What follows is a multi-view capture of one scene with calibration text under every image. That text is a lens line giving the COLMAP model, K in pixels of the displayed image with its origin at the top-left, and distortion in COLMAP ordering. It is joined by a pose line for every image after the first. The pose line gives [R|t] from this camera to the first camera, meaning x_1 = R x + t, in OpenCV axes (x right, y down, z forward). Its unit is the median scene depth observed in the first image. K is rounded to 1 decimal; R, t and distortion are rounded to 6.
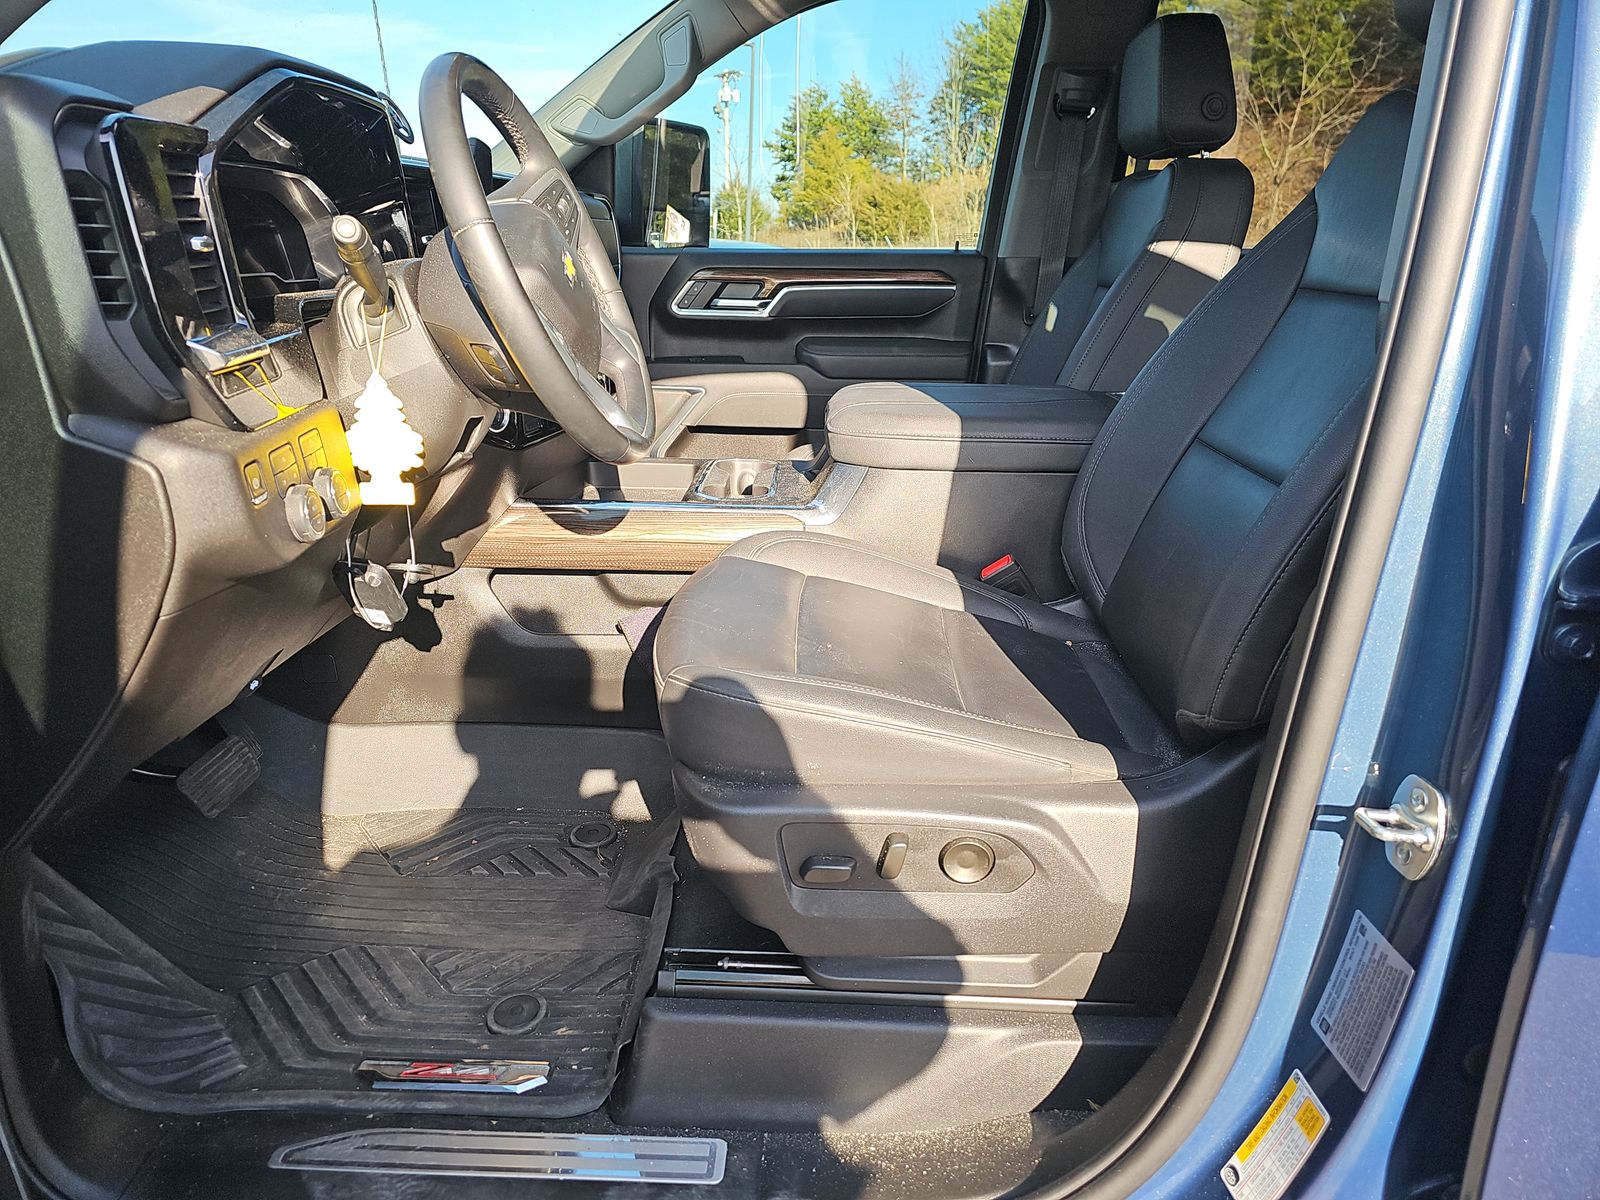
lens RADIAL K [[1047.9, 0, 800.0], [0, 1047.9, 600.0], [0, 0, 1]] dist [0.054656, -0.056021]
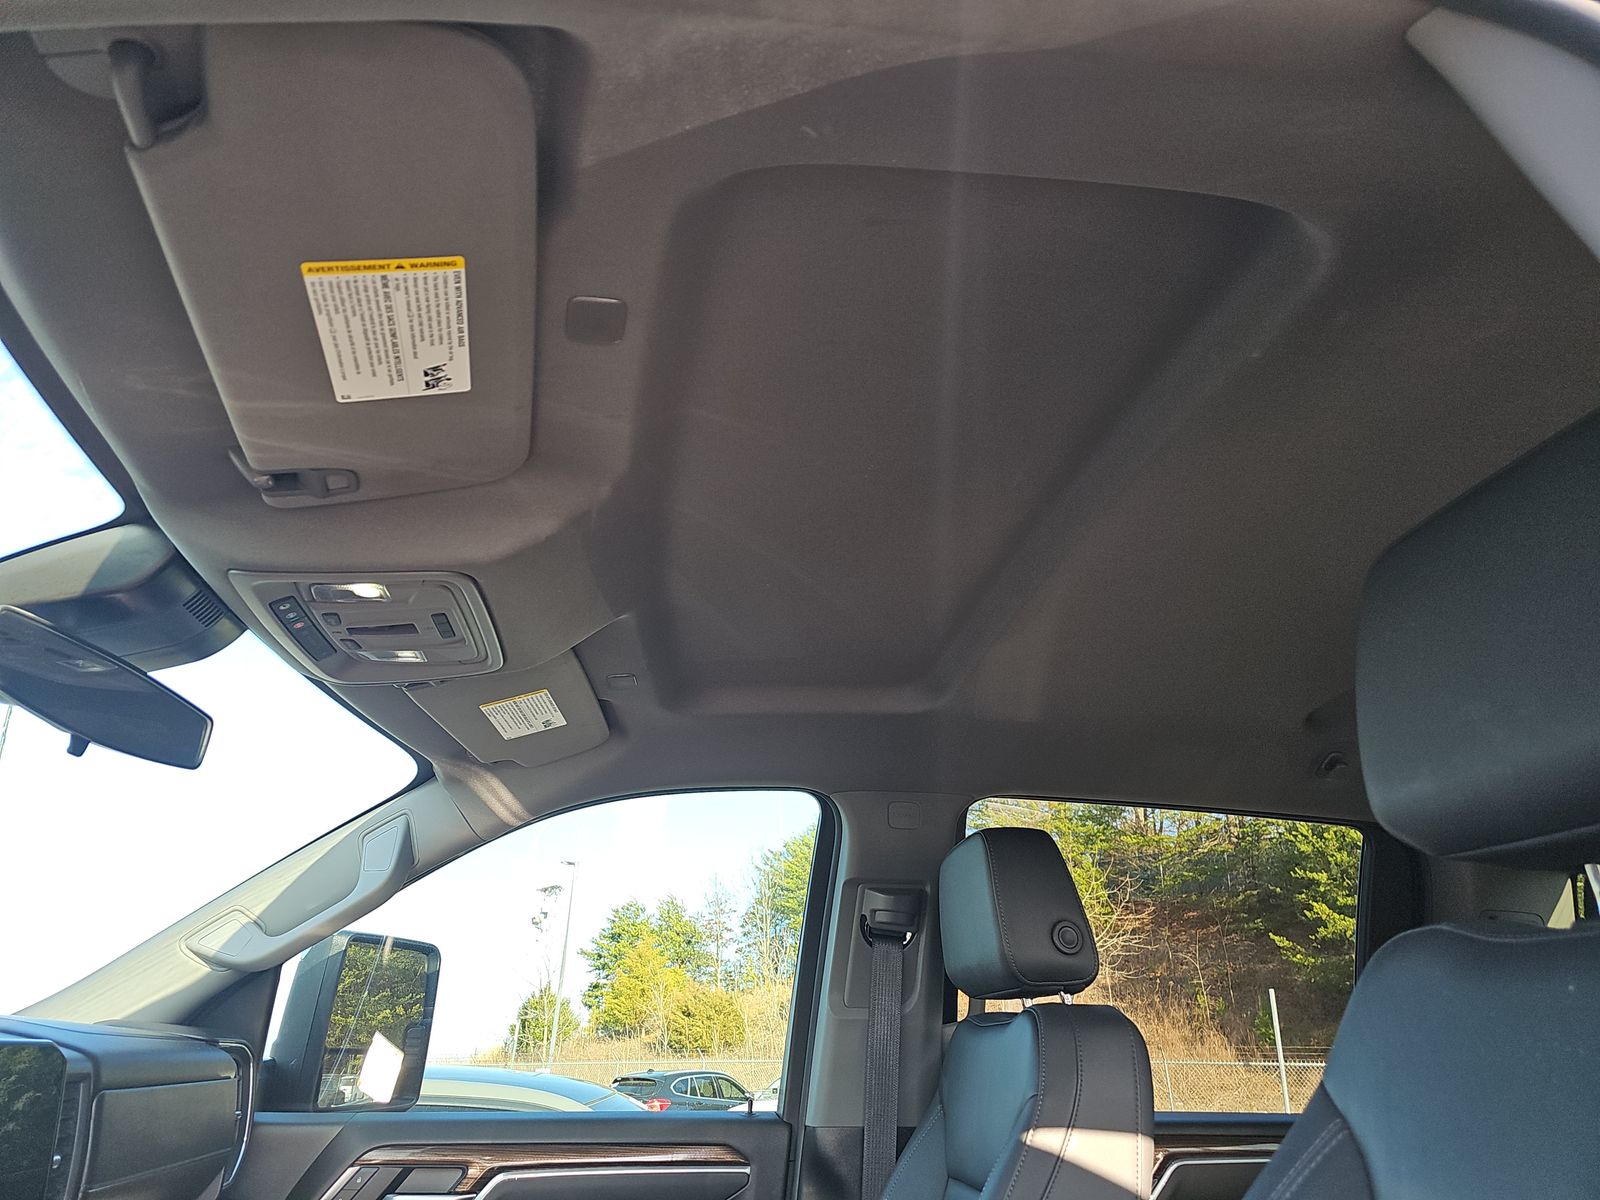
lens RADIAL K [[1047.9, 0, 800.0], [0, 1047.9, 600.0], [0, 0, 1]] dist [0.054656, -0.056021]
pose [[0.986604, 0.065215, 0.149530, 0.049871], [0.051361, 0.745825, -0.664159, -0.107583], [-0.154836, 0.662942, 0.732485, 0.221860]]
